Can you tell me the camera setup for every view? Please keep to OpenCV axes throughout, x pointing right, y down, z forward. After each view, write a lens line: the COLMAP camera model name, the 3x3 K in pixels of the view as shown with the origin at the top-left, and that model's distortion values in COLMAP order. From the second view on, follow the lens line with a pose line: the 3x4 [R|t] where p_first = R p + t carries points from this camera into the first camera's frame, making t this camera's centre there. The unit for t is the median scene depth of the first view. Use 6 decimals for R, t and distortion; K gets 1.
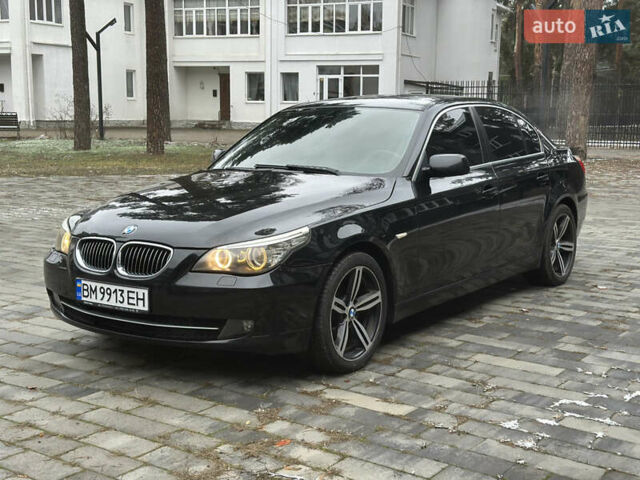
lens RADIAL K [[884.9, 0, 321.5], [0, 884.9, 244.2], [0, 0, 1]] dist [0.035132, 0.000000]
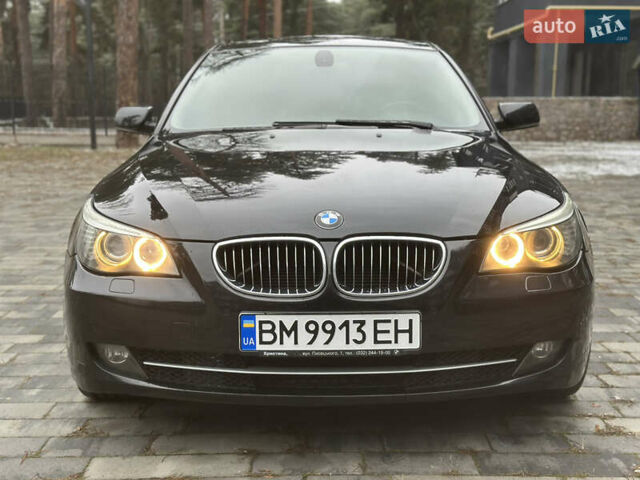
lens RADIAL K [[903.7, 0, 307.3], [0, 903.7, 236.0], [0, 0, 1]] dist [0.128039, 0.000000]
pose [[0.813834, -0.084890, 0.574863, -0.588815], [0.084639, 0.996039, 0.027261, -0.023163], [-0.574900, 0.026470, 0.817796, 0.527537]]
